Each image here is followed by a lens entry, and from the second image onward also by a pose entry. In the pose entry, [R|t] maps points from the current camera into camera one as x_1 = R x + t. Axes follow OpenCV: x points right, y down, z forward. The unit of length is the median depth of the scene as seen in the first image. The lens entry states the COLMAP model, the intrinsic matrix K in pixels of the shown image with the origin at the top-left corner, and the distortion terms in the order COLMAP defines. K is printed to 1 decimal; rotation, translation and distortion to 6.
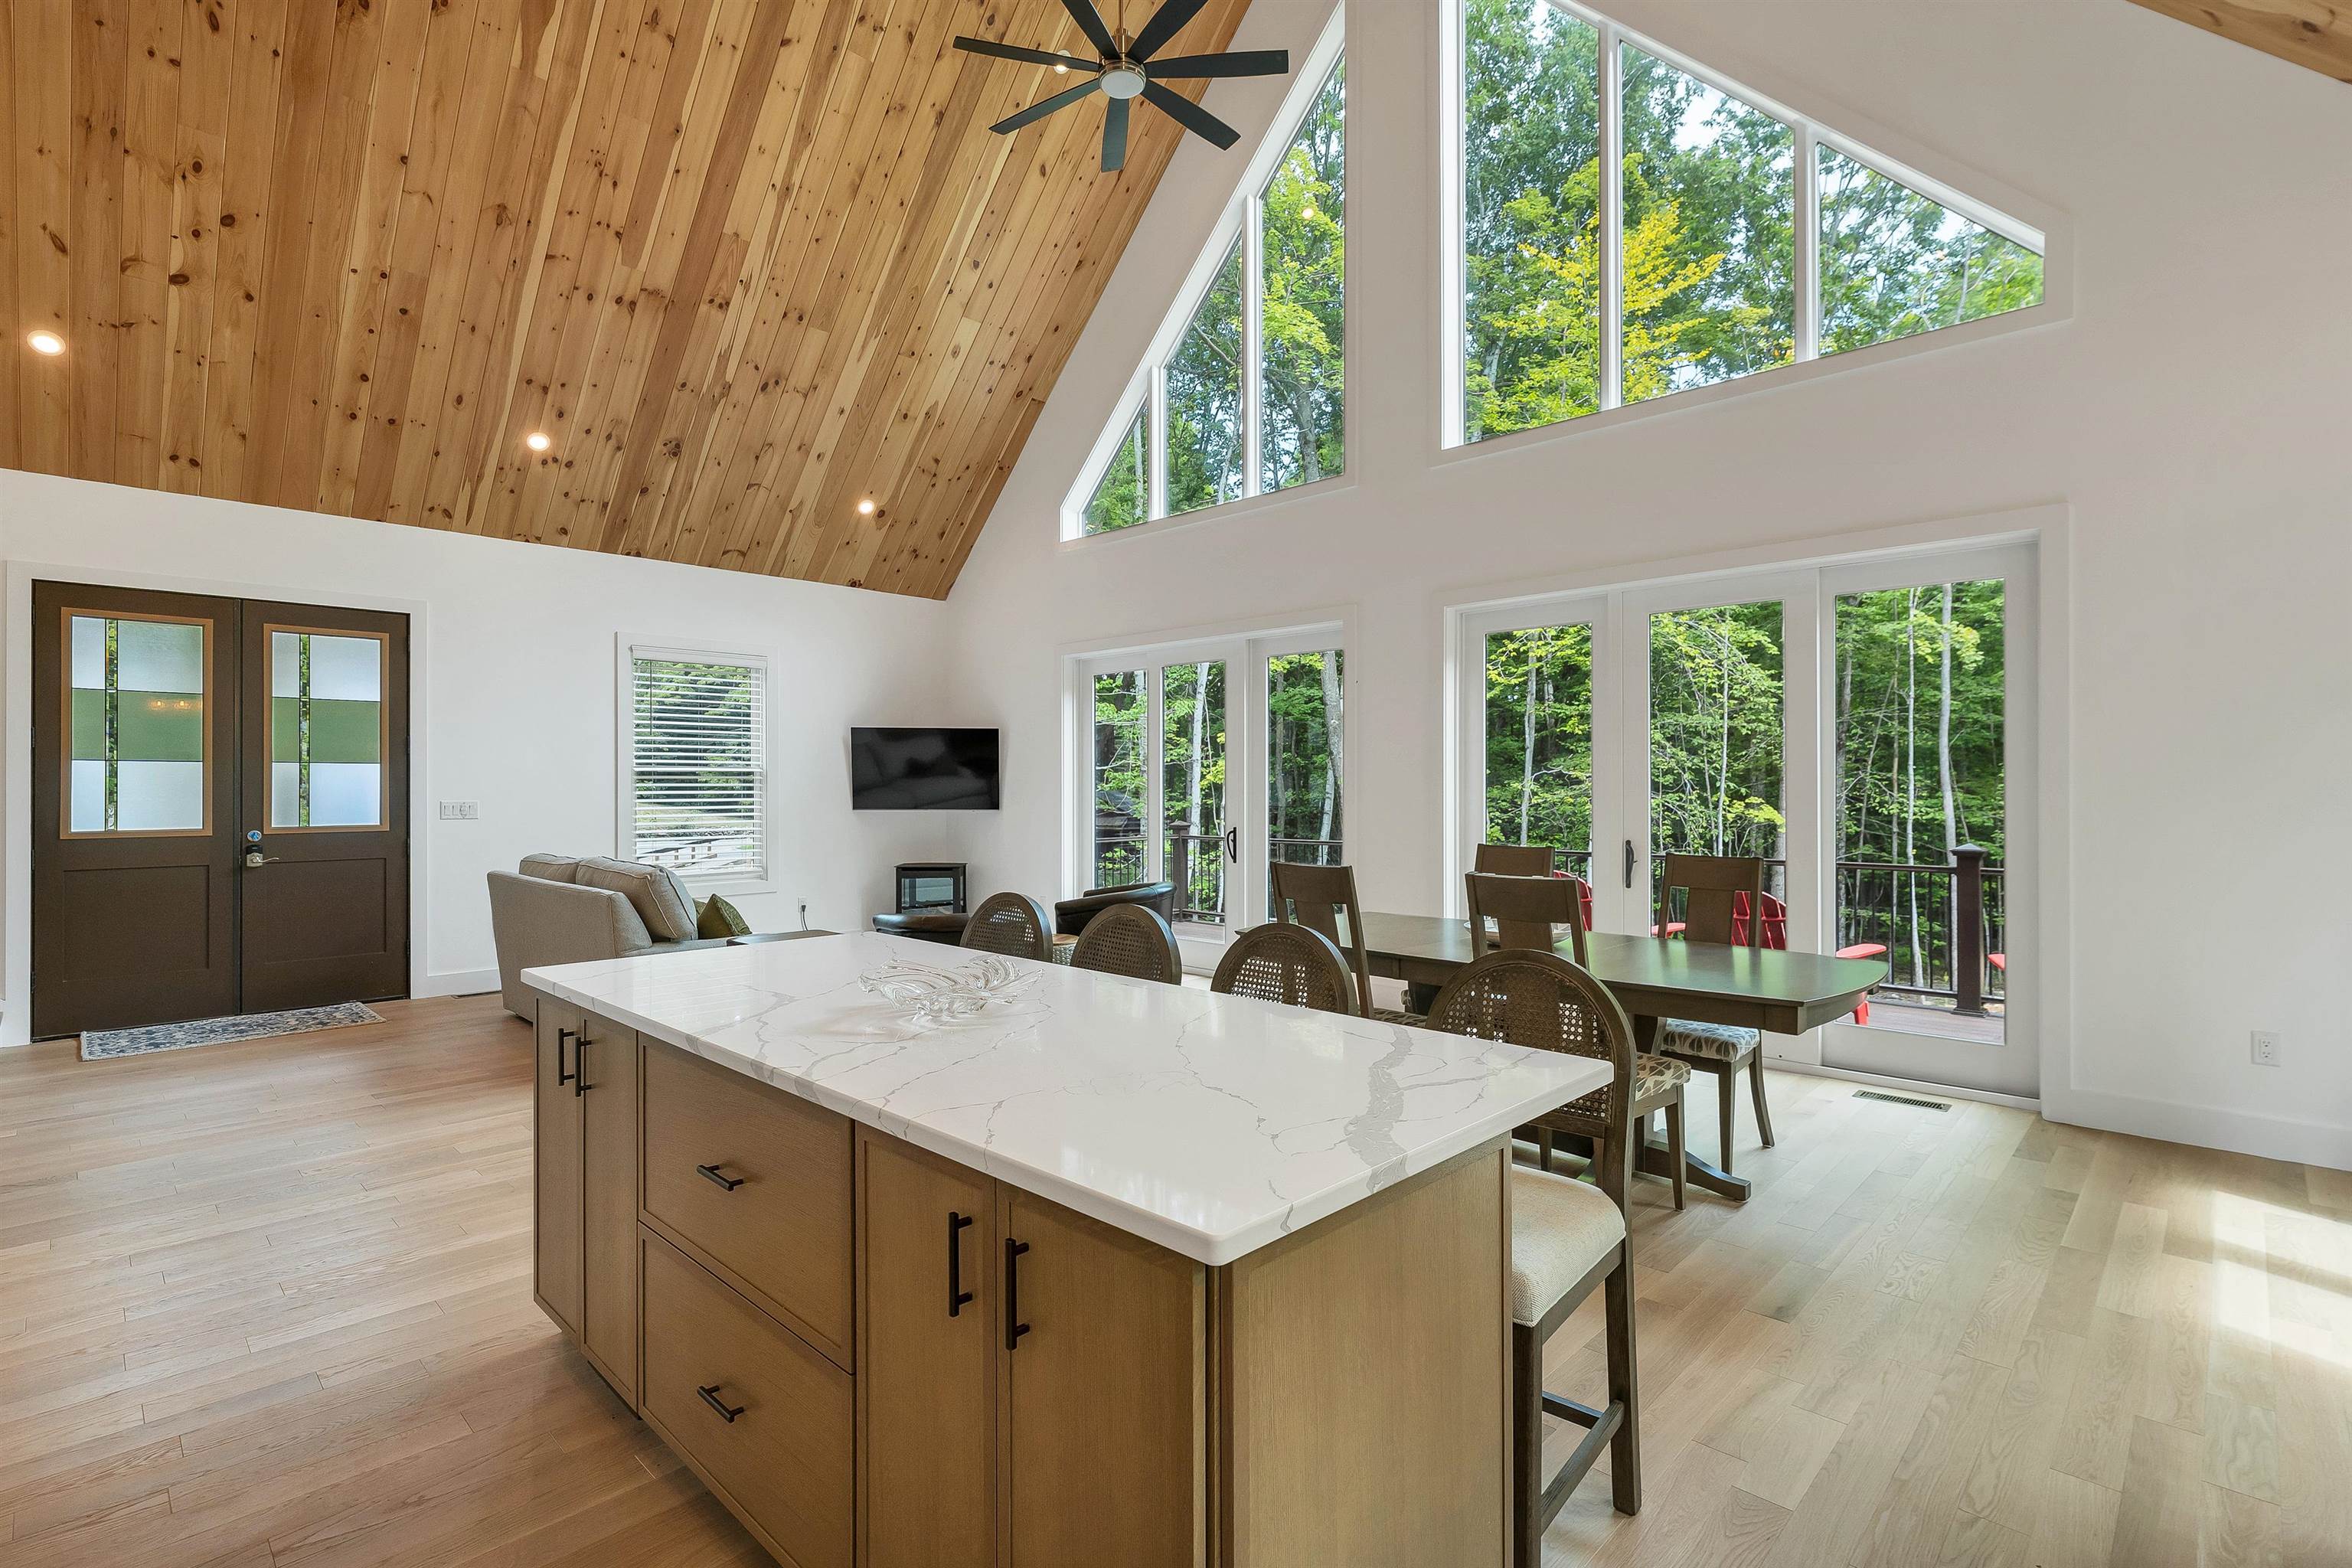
lens RADIAL K [[1082.3, 0, 1178.8], [0, 1082.3, 783.5], [0, 0, 1]] dist [0.005466, 0.000666]
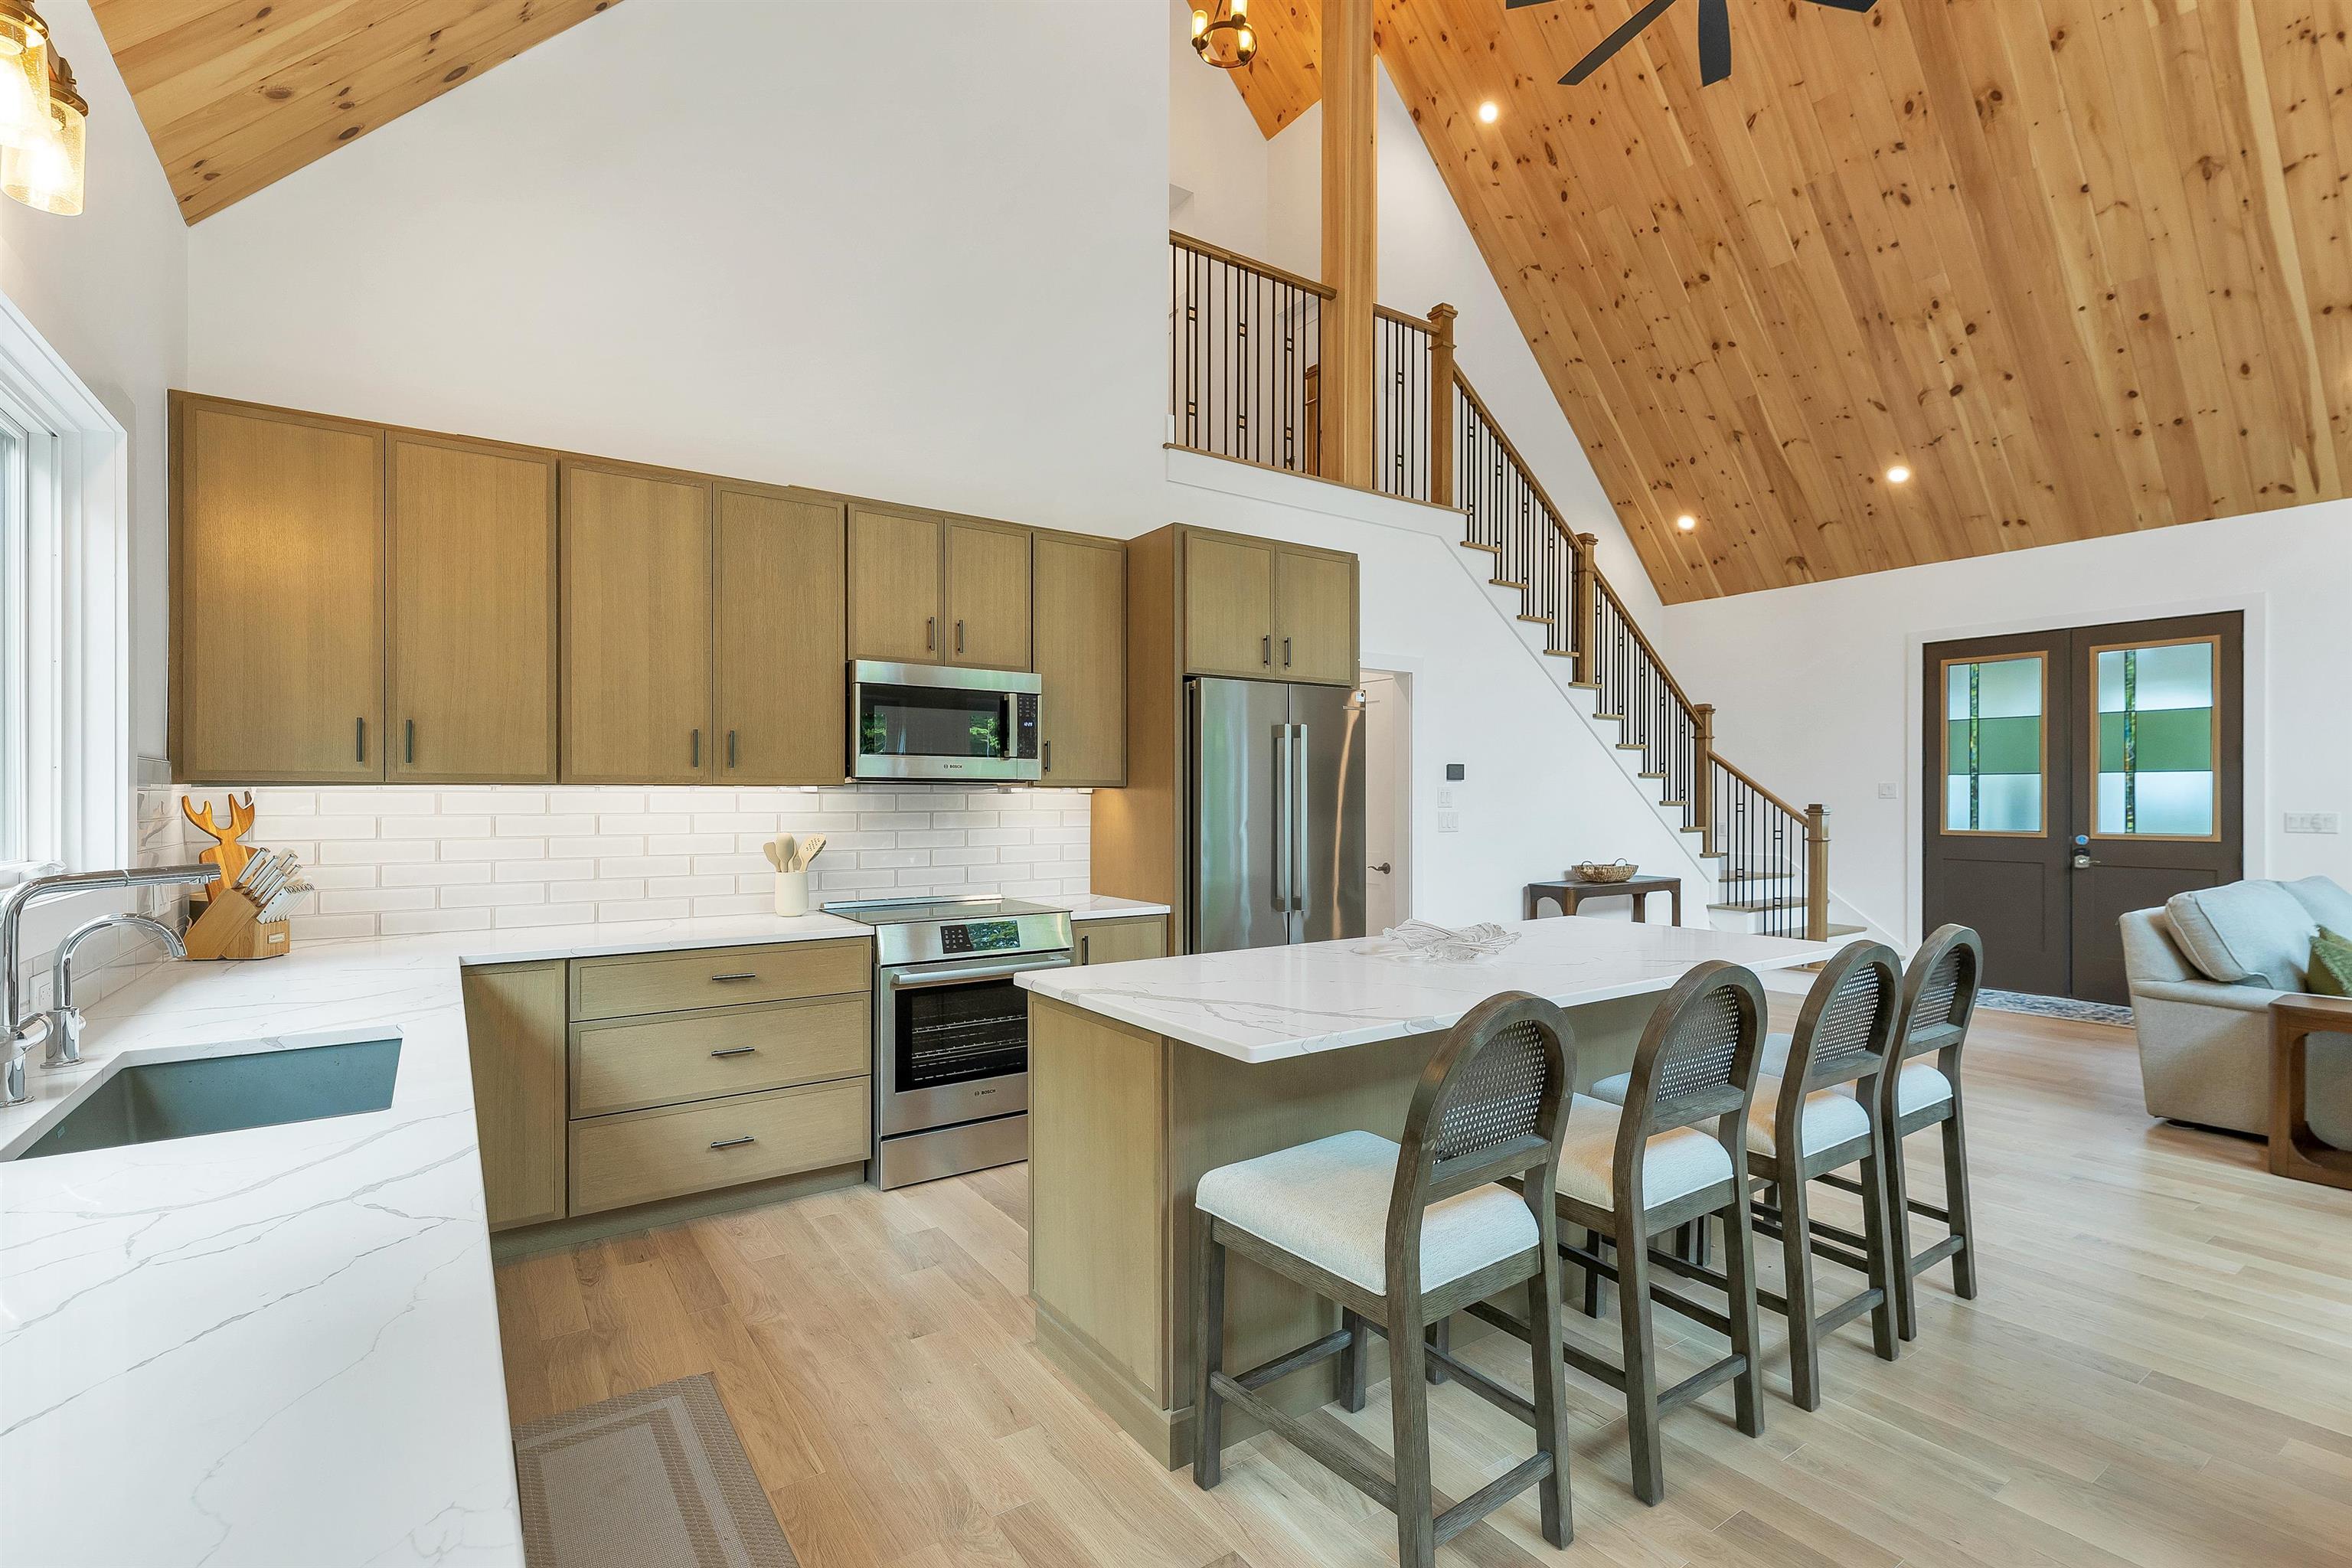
lens RADIAL K [[1082.3, 0, 1174.0], [0, 1082.3, 789.7], [0, 0, 1]] dist [0.005466, 0.000666]
pose [[-0.196026, -0.002638, -0.980595, 0.384018], [0.001081, 0.999995, -0.002907, -0.001112], [0.980598, -0.001630, -0.196022, 0.289770]]
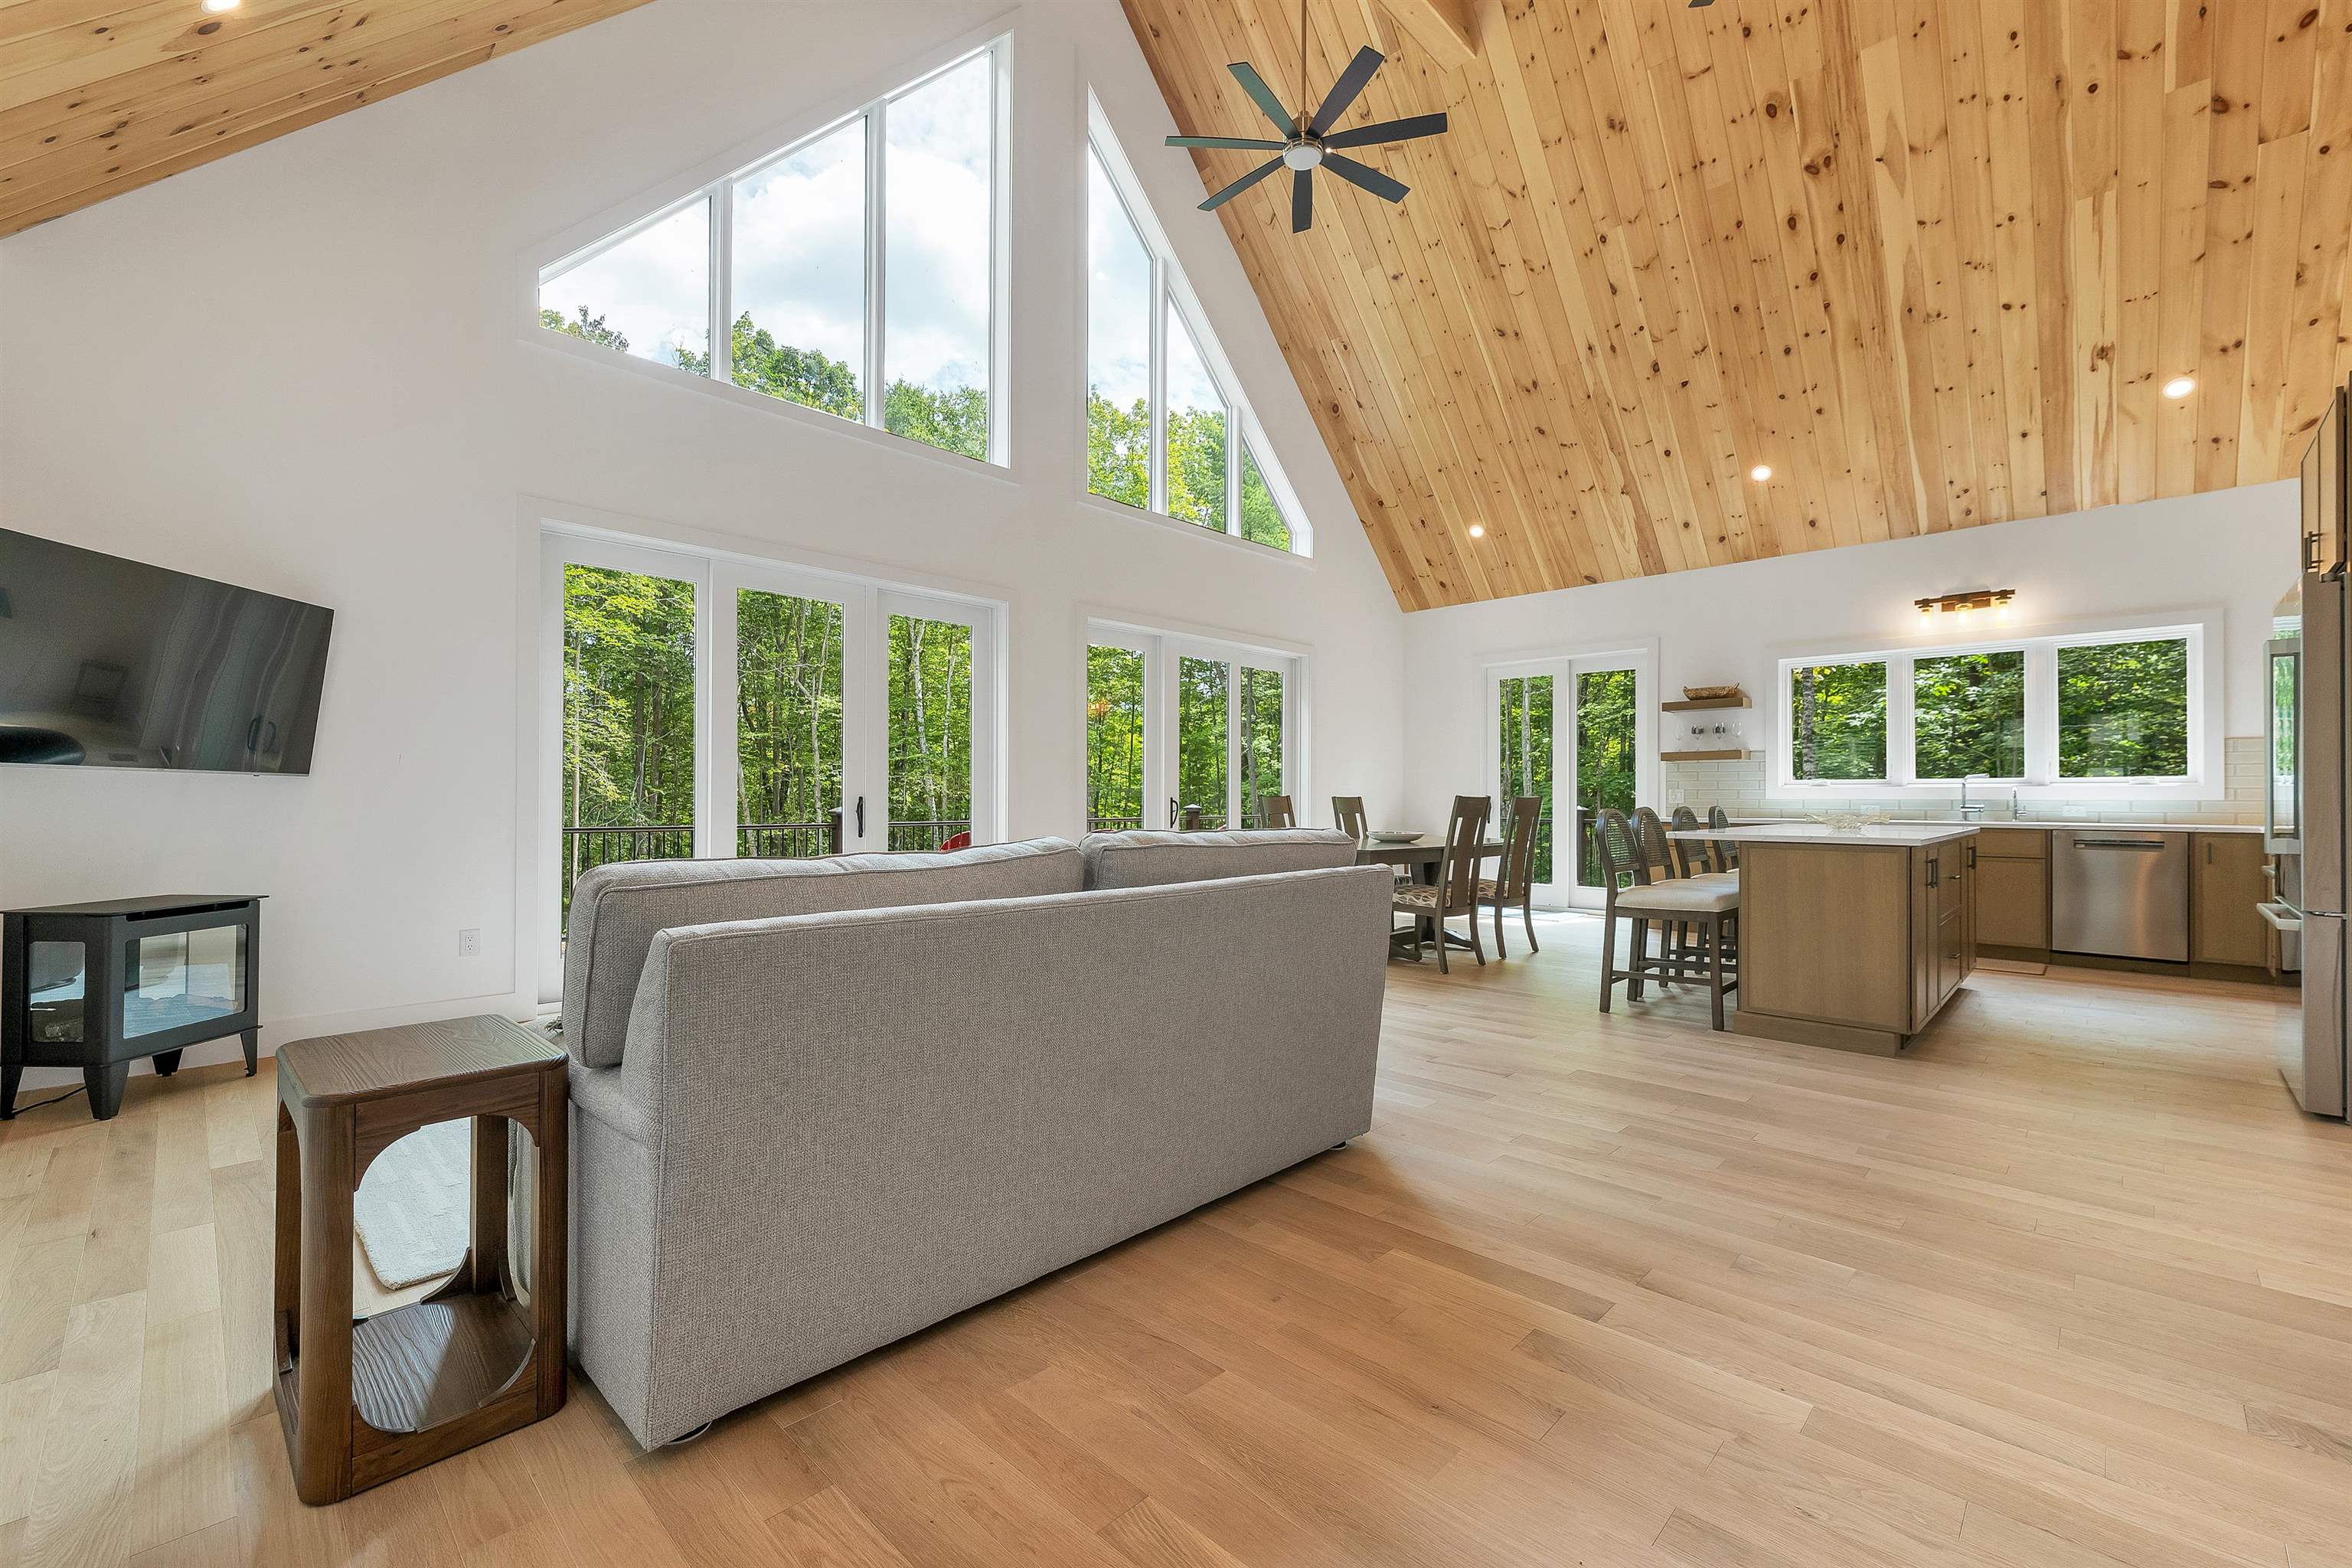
lens RADIAL K [[977.4, 0, 1173.1], [0, 977.4, 791.6], [0, 0, 1]] dist [-0.001360, 0.002895]
pose [[0.002740, 0.010259, 0.999944, -0.810835], [-0.003527, 0.999941, -0.010249, 0.046788], [-0.999990, -0.003498, 0.002776, 0.824619]]
